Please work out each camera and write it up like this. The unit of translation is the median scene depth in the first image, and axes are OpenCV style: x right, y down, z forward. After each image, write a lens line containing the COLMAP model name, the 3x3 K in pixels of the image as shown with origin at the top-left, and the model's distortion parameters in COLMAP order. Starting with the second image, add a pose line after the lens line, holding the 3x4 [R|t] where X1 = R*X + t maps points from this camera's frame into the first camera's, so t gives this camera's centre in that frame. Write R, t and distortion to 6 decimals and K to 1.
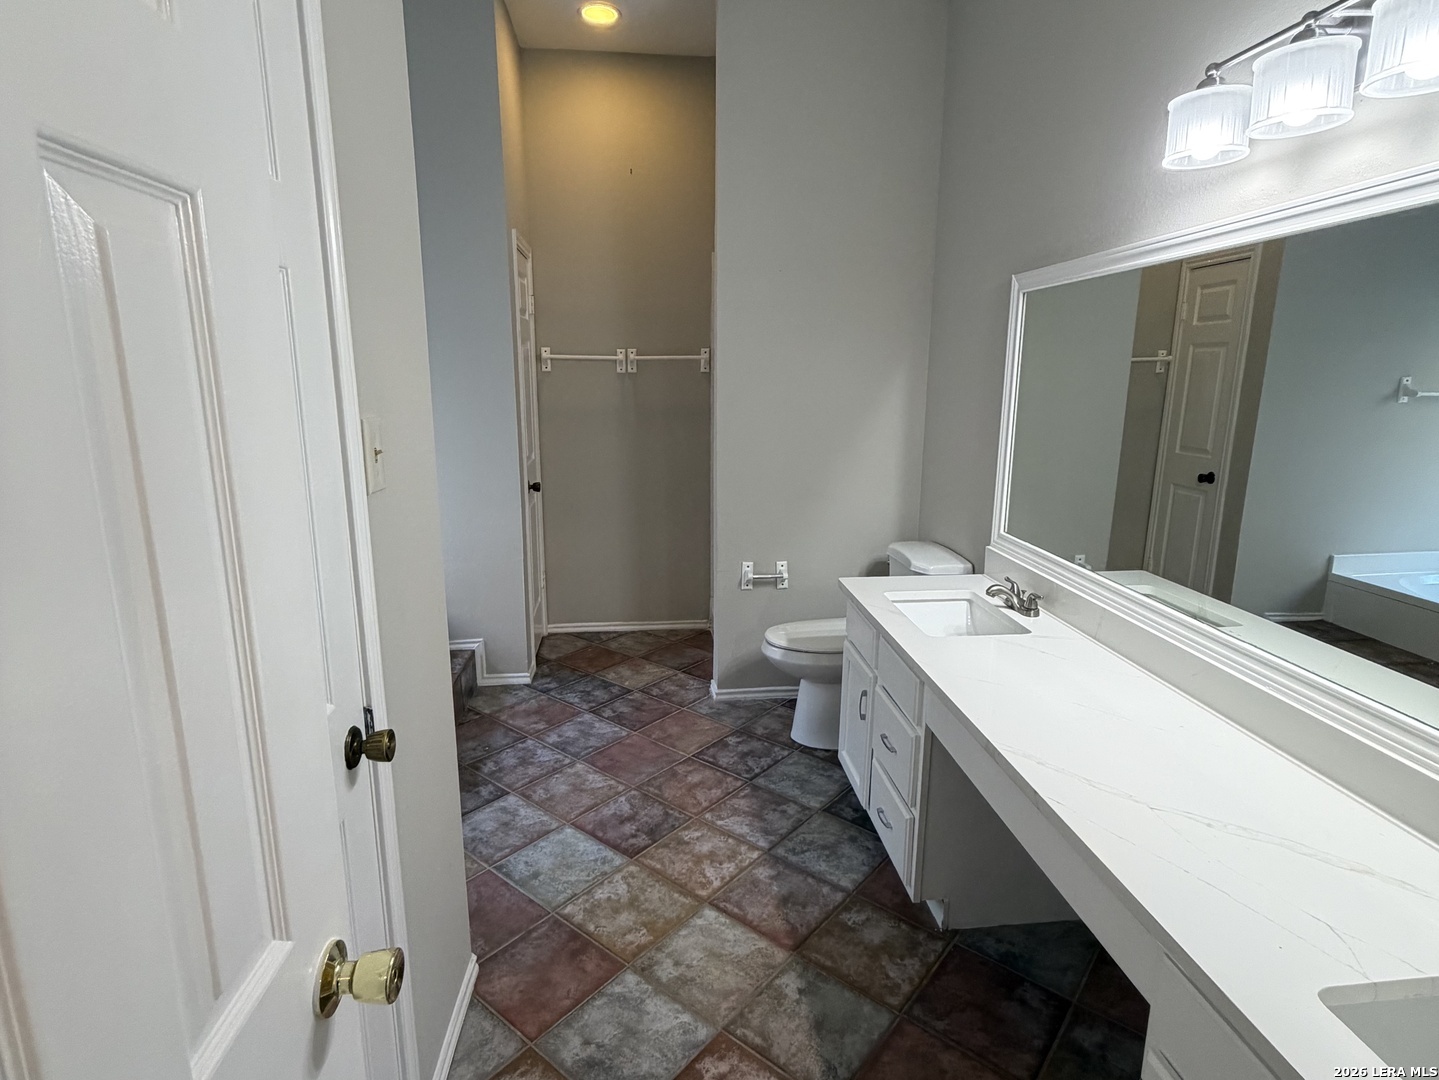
lens RADIAL K [[768.8, 0, 720.1], [0, 768.8, 538.5], [0, 0, 1]] dist [0.000221, 0.000380]
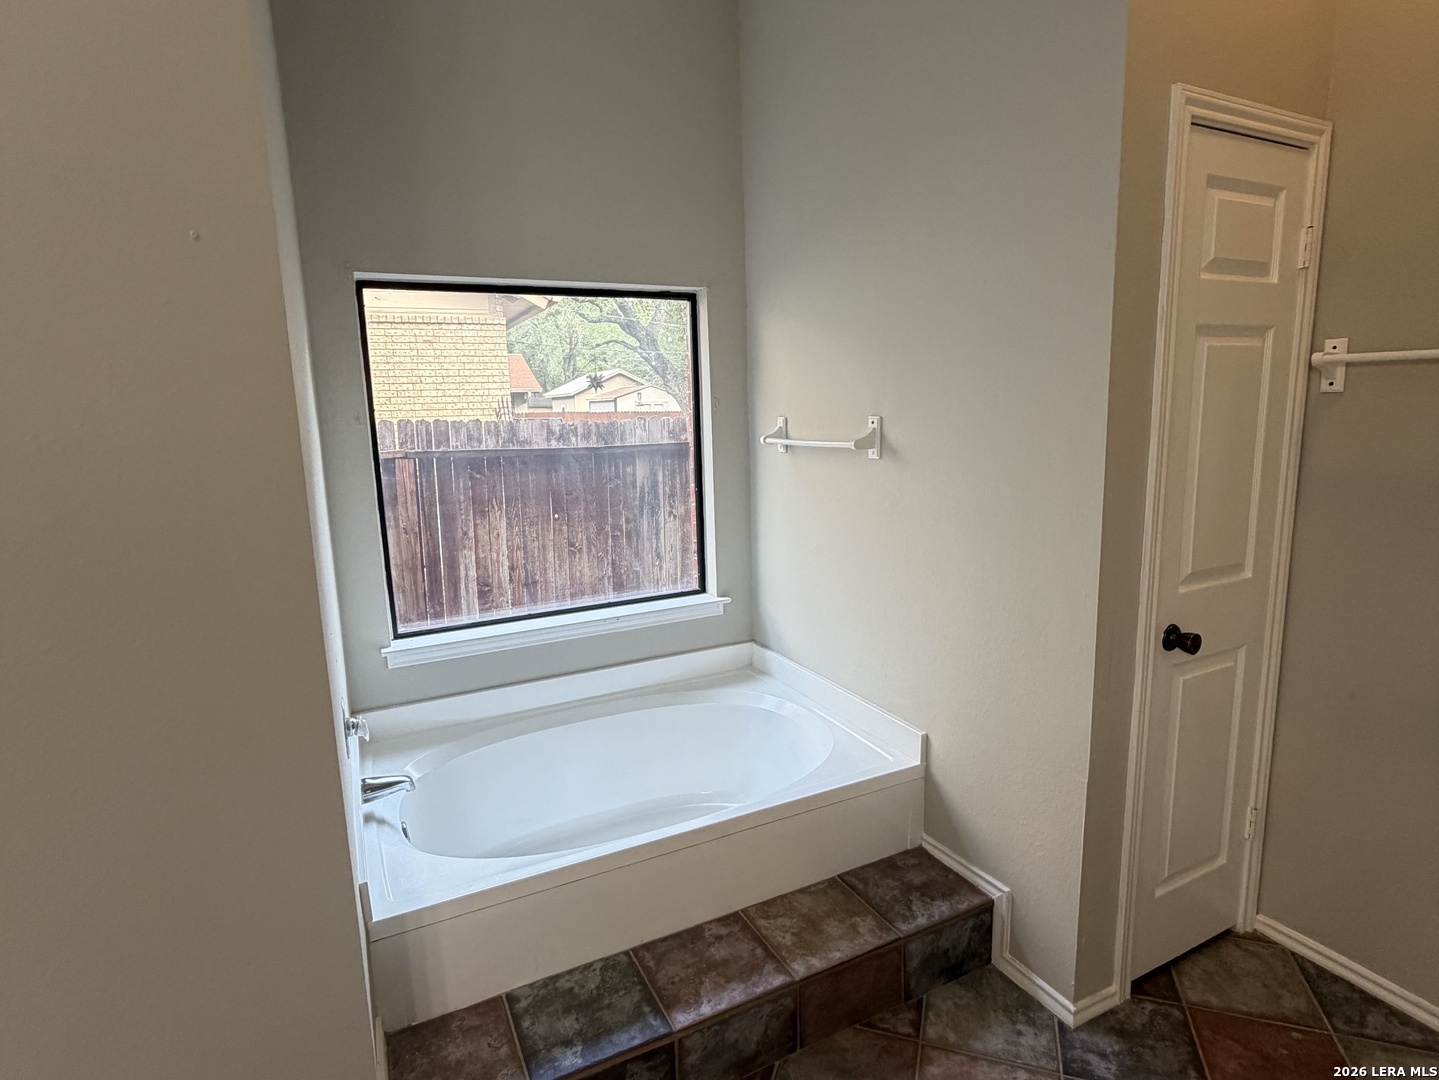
lens RADIAL K [[768.8, 0, 717.6], [0, 768.8, 531.1], [0, 0, 1]] dist [0.000221, 0.000380]
pose [[0.362857, 0.140737, -0.921156, 0.070638], [-0.178568, 0.980711, 0.079496, -0.110041], [0.914576, 0.135644, 0.380989, 0.515847]]
